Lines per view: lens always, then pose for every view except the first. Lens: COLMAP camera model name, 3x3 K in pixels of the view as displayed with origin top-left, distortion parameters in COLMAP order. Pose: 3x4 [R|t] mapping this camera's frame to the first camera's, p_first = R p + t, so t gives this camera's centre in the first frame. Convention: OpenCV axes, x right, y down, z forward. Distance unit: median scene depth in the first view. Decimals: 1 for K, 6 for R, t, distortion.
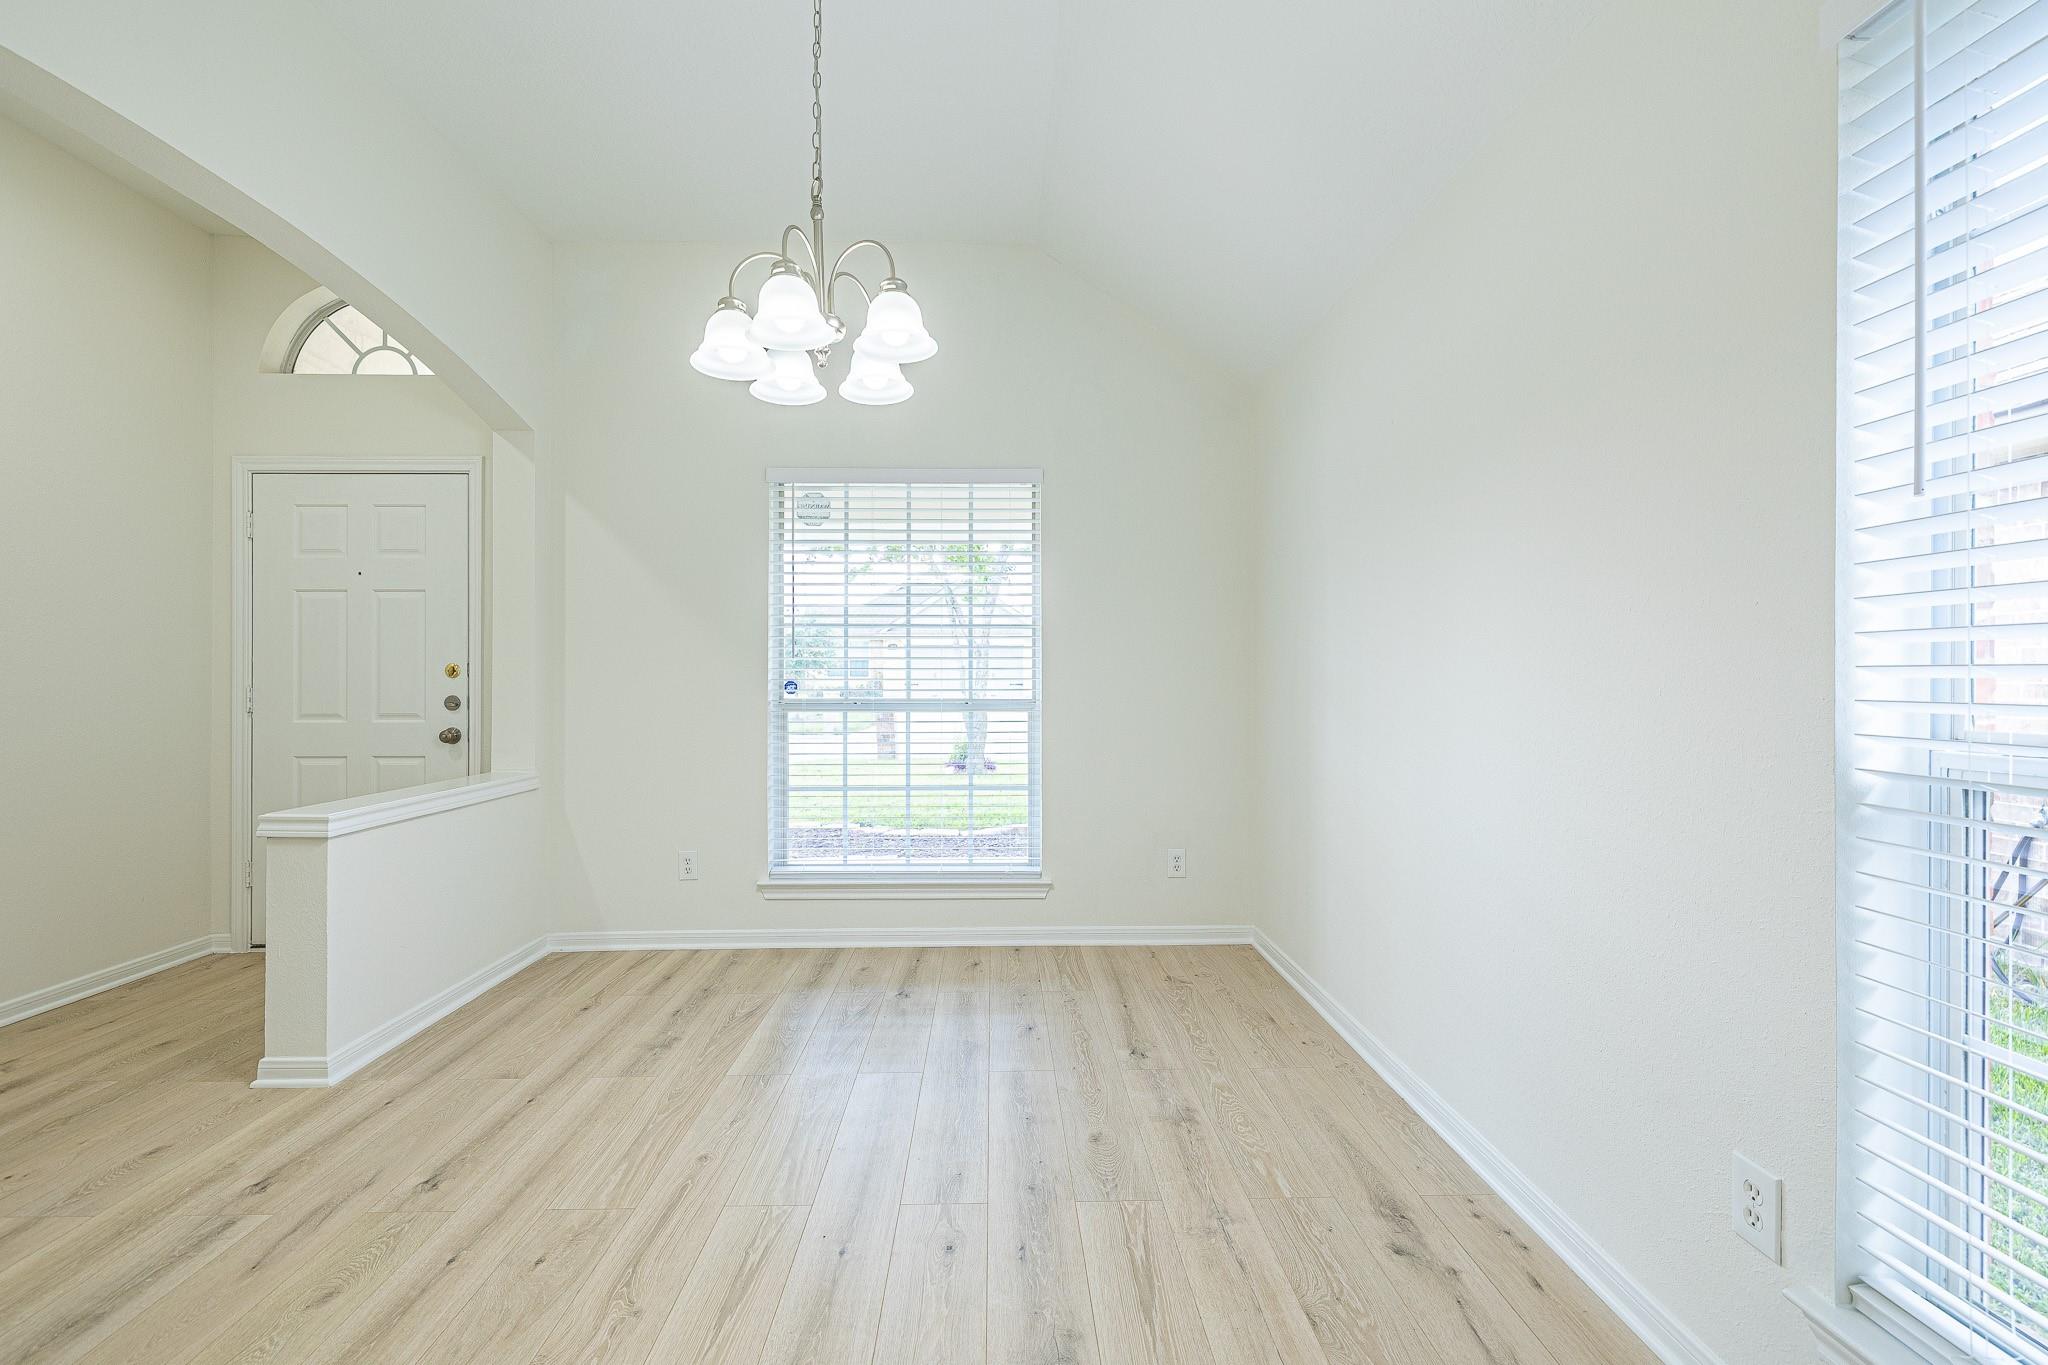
lens RADIAL K [[863.0, 0, 1014.1], [0, 863.0, 681.8], [0, 0, 1]] dist [-0.000241, -0.000370]
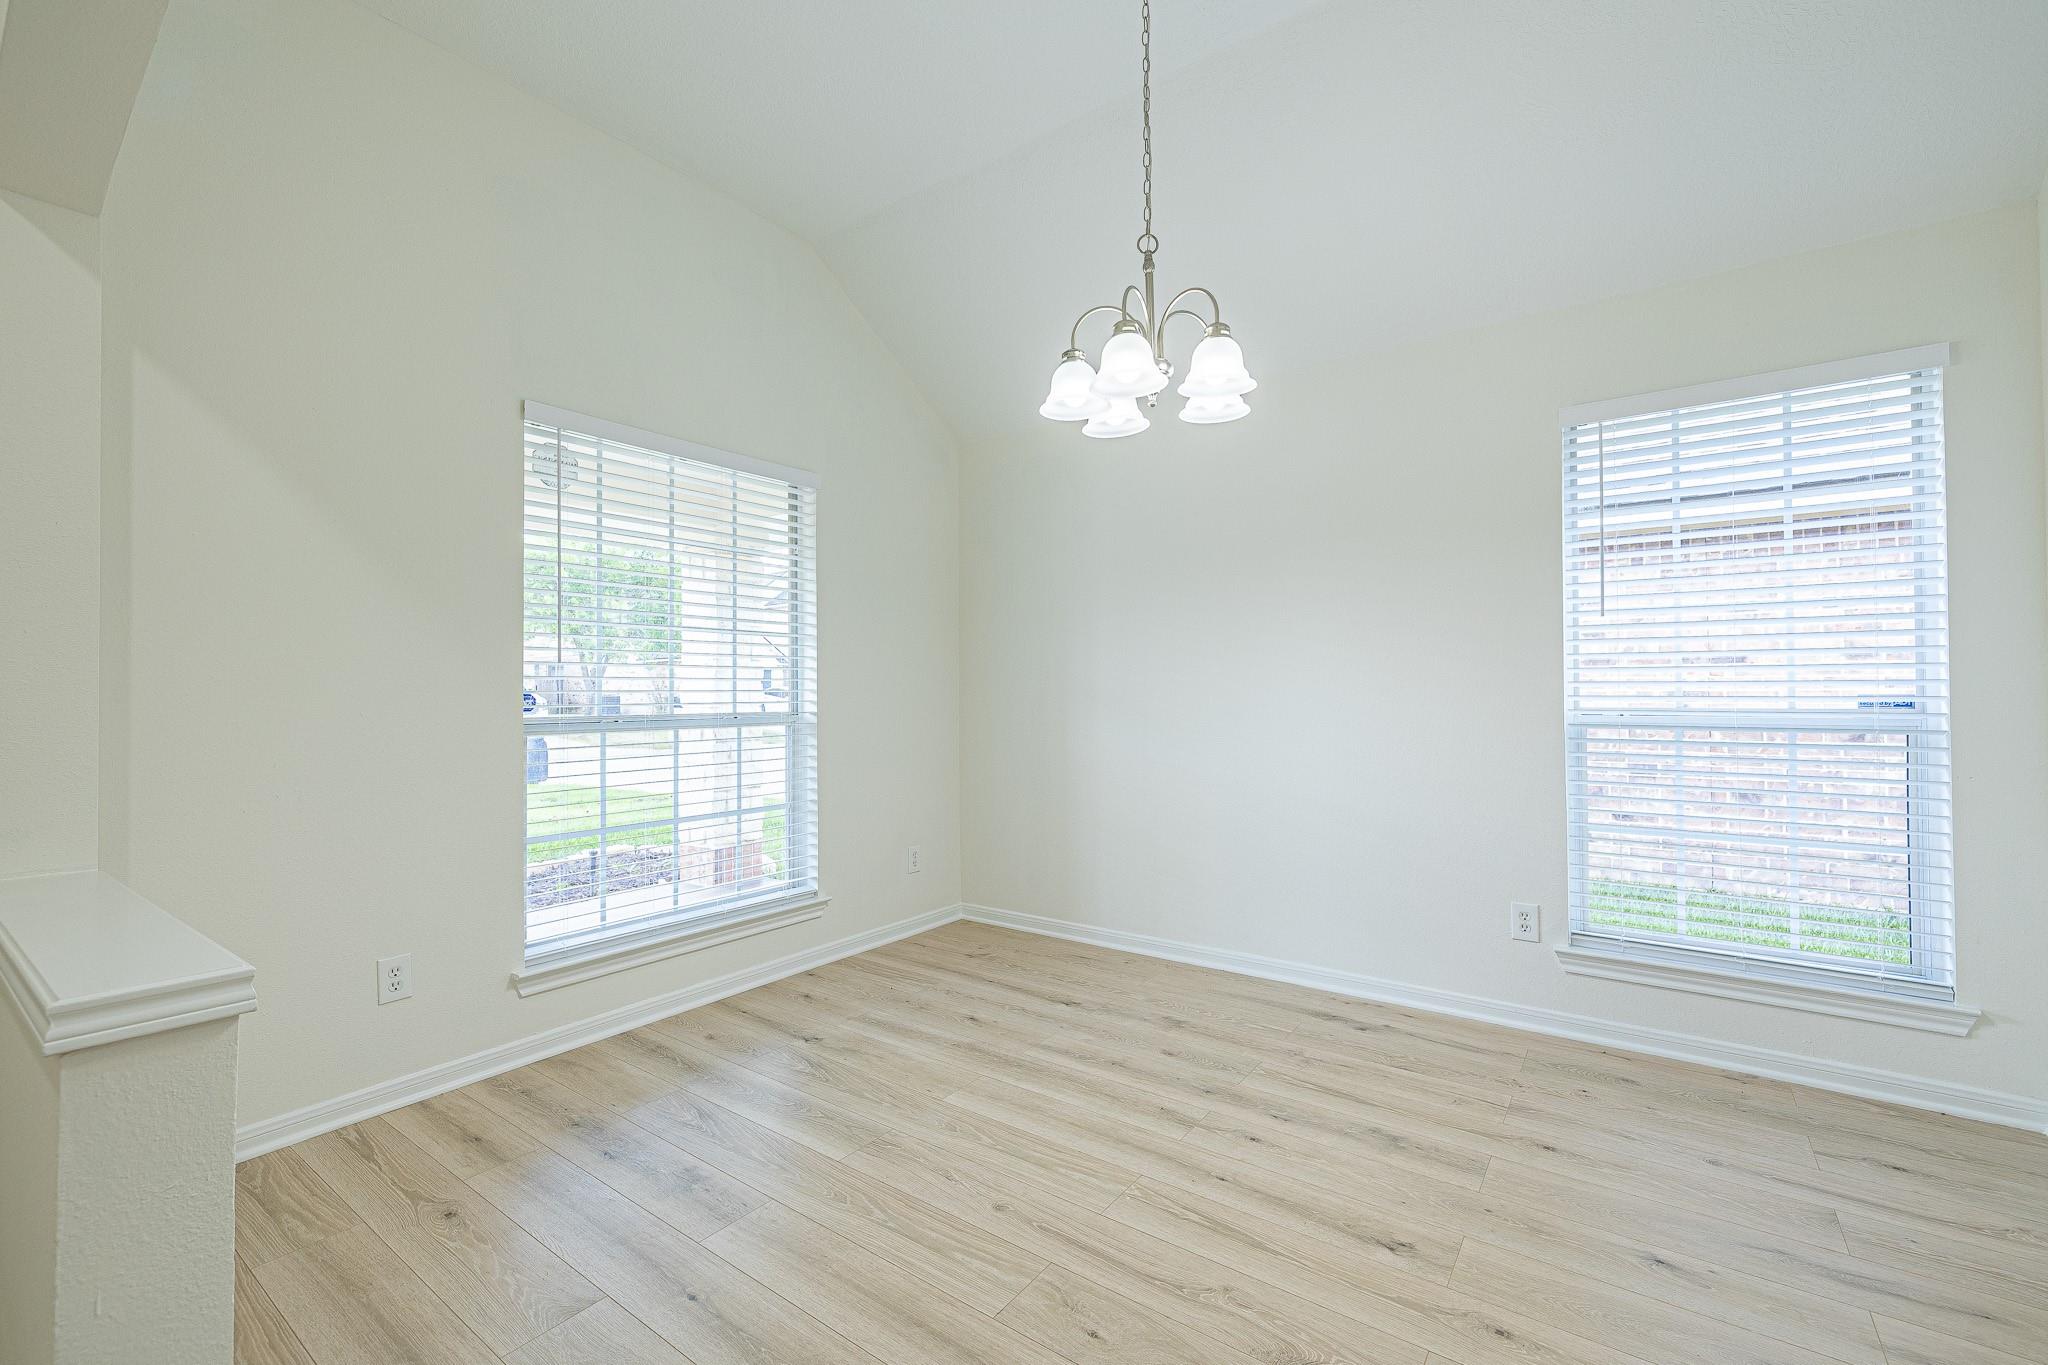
lens RADIAL K [[857.9, 0, 1017.2], [0, 857.9, 699.2], [0, 0, 1]] dist [0.000009, 0.000325]
pose [[0.617179, -0.010115, 0.786758, -0.668044], [0.009267, 0.999941, 0.005585, 0.004228], [-0.786768, 0.003844, 0.617237, 0.264926]]
